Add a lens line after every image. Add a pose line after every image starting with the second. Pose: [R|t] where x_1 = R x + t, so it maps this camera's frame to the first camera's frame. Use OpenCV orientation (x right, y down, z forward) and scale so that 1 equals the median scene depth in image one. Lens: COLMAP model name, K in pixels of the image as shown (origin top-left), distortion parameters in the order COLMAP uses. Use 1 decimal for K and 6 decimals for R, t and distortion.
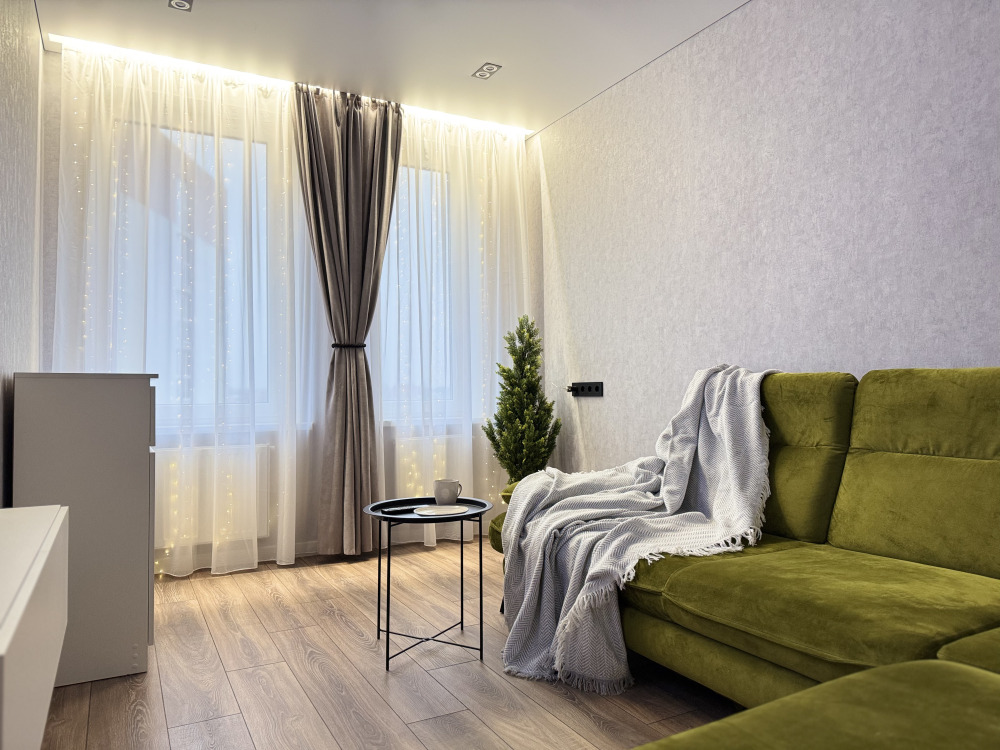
lens RADIAL K [[703.9, 0, 500.0], [0, 703.9, 375.0], [0, 0, 1]] dist [0.010131, -0.000422]
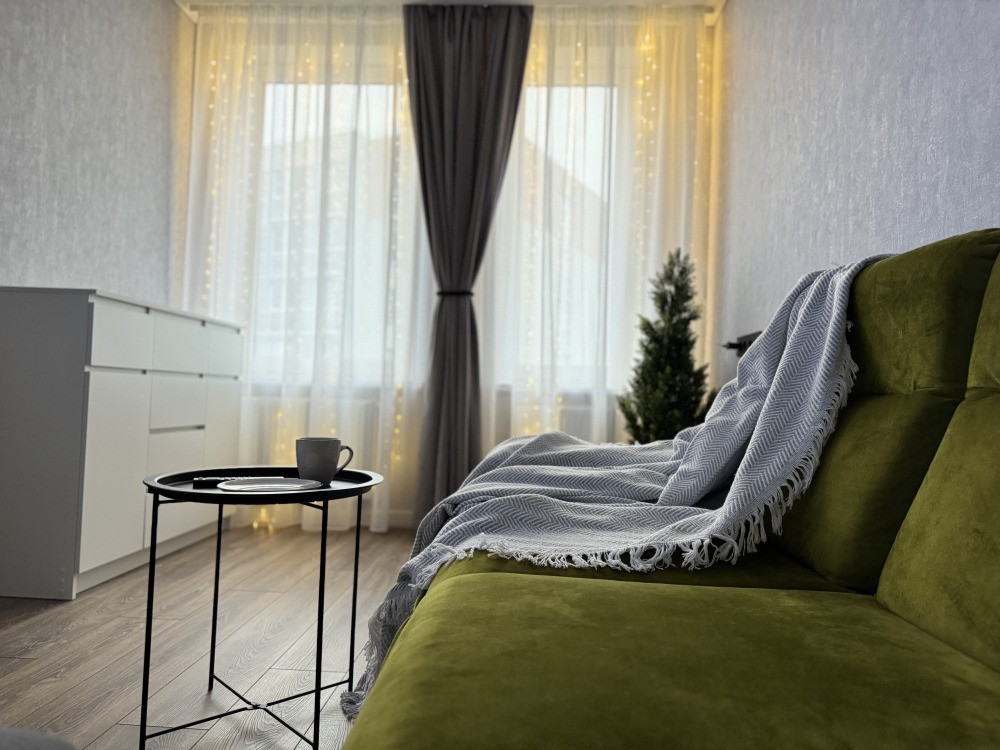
lens RADIAL K [[708.2, 0, 496.7], [0, 708.2, 379.2], [0, 0, 1]] dist [0.073600, -0.080954]
pose [[0.845879, 0.020874, -0.532967, 0.305238], [-0.027183, 0.999622, -0.003992, 0.067009], [0.532682, 0.017865, 0.846127, 0.290828]]
